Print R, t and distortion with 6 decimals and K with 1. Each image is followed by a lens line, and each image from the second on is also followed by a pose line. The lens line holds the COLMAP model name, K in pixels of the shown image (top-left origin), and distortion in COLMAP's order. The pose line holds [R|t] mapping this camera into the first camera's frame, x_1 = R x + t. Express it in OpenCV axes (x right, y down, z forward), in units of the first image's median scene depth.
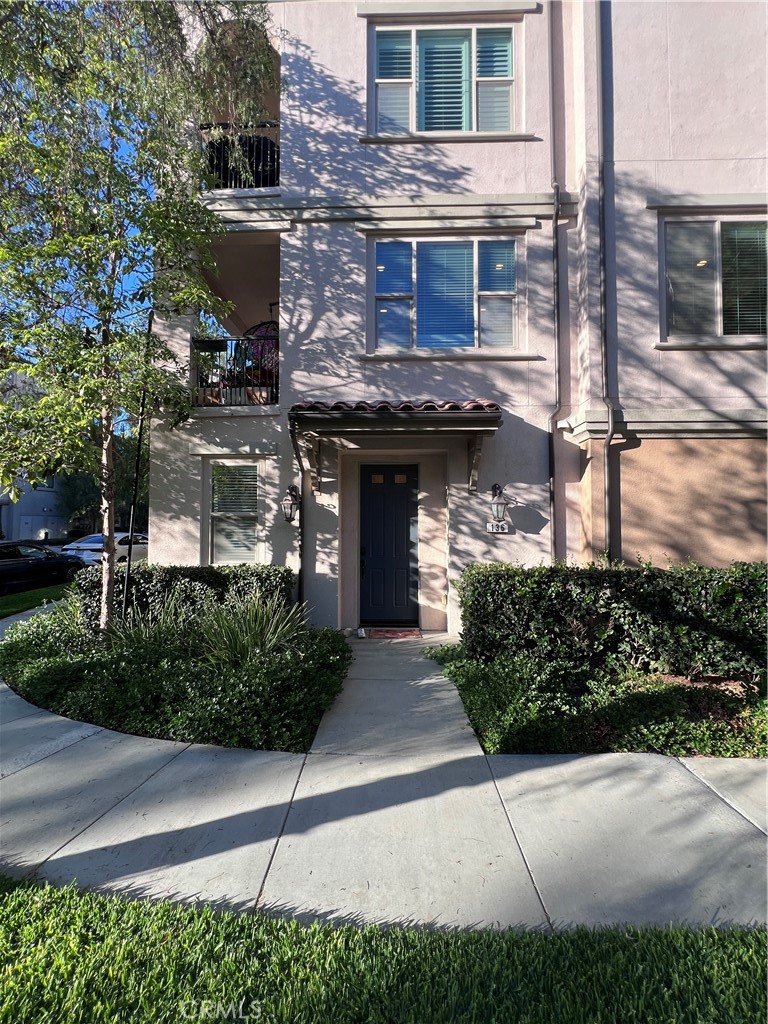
lens RADIAL K [[411.7, 0, 381.1], [0, 411.7, 508.9], [0, 0, 1]] dist [0.004024, 0.000000]
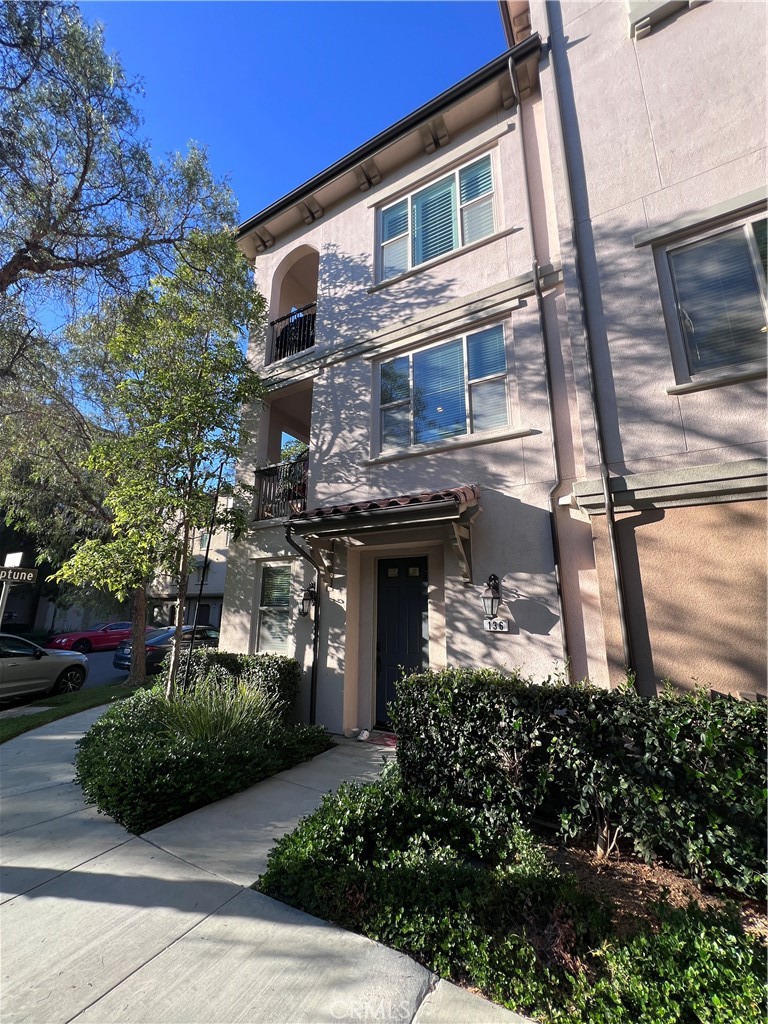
lens RADIAL K [[411.7, 0, 383.8], [0, 411.7, 510.2], [0, 0, 1]] dist [0.004024, 0.000000]
pose [[0.879333, -0.107119, -0.464003, 0.495900], [0.009594, 0.978159, -0.207635, -0.015266], [0.476111, 0.178129, 0.861156, 0.096475]]
